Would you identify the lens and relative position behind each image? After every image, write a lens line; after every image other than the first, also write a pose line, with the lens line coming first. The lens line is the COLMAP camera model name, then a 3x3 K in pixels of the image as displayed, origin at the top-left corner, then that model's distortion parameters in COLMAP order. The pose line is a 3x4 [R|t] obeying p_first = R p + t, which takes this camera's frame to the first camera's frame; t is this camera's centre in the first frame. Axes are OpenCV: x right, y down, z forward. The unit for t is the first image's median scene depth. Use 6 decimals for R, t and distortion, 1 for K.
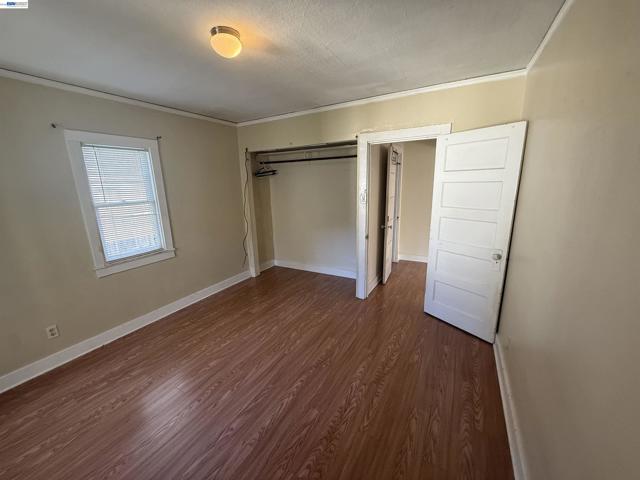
lens RADIAL K [[253.1, 0, 318.0], [0, 253.1, 239.7], [0, 0, 1]] dist [-0.000247, -0.000001]
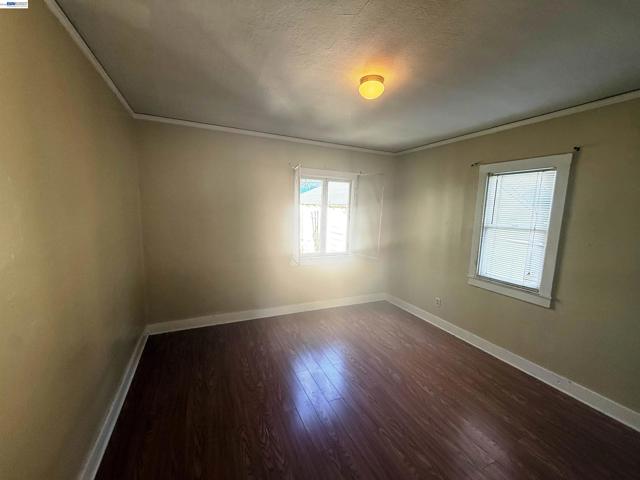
lens RADIAL K [[253.1, 0, 318.0], [0, 253.1, 239.7], [0, 0, 1]] dist [-0.000247, -0.000001]
pose [[-0.582692, 0.097037, -0.806879, 0.495652], [-0.213080, 0.939871, 0.266908, -0.214001], [0.784262, 0.327455, -0.526979, 1.001718]]
